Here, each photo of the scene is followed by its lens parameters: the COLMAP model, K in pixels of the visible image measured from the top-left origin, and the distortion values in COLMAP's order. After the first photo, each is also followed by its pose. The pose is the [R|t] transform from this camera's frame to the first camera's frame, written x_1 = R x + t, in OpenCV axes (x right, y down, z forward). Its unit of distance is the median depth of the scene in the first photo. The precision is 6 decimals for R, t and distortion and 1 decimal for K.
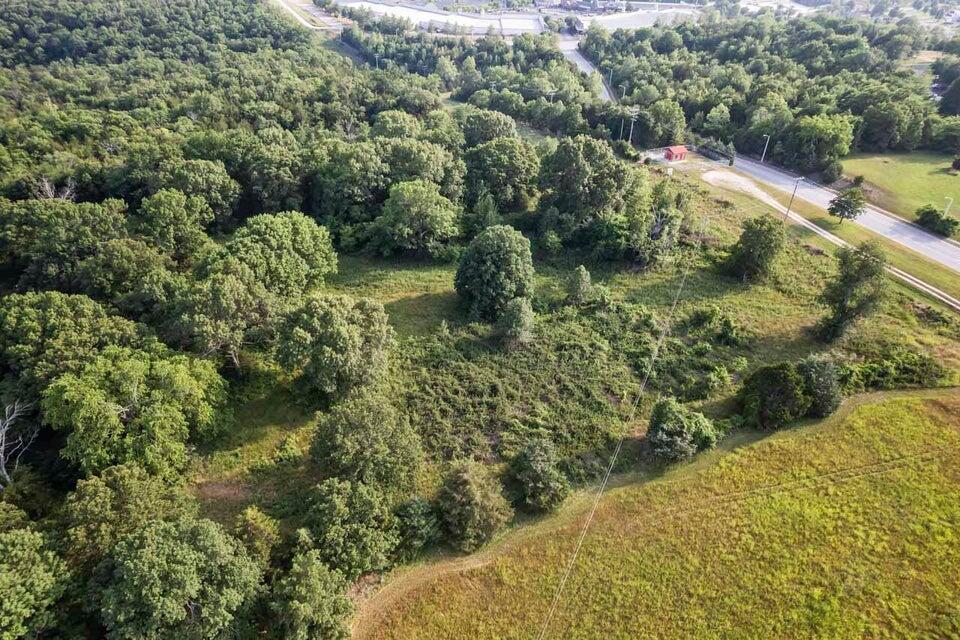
lens RADIAL K [[609.9, 0, 483.0], [0, 609.9, 320.9], [0, 0, 1]] dist [-0.077479, 0.071239]
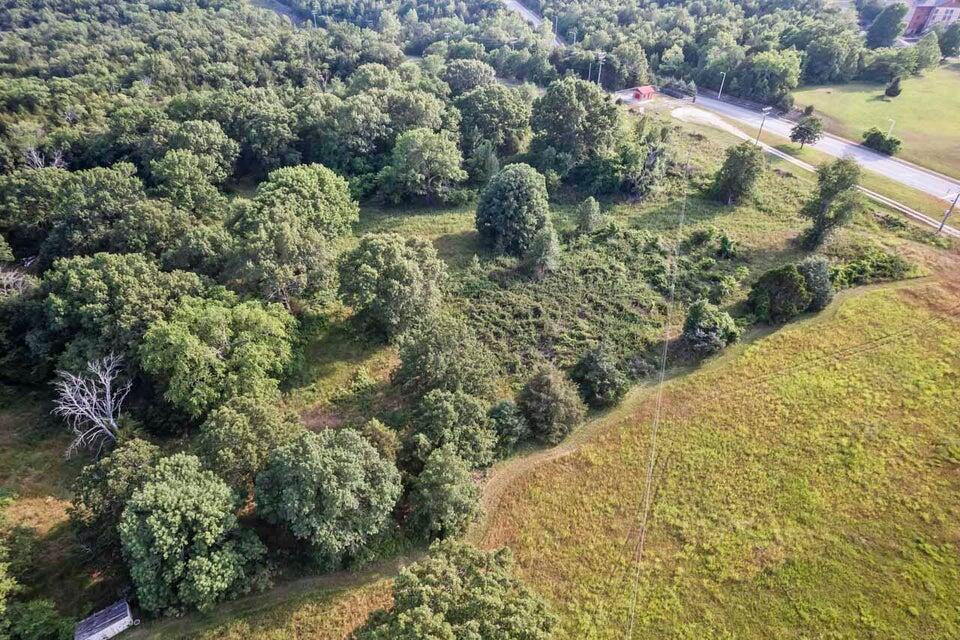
lens RADIAL K [[609.9, 0, 483.0], [0, 609.9, 320.9], [0, 0, 1]] dist [-0.077479, 0.071239]
pose [[0.990886, -0.086677, 0.103114, -0.163896], [0.079912, 0.994478, 0.068027, 0.040309], [-0.108441, -0.059167, 0.992341, -0.069138]]
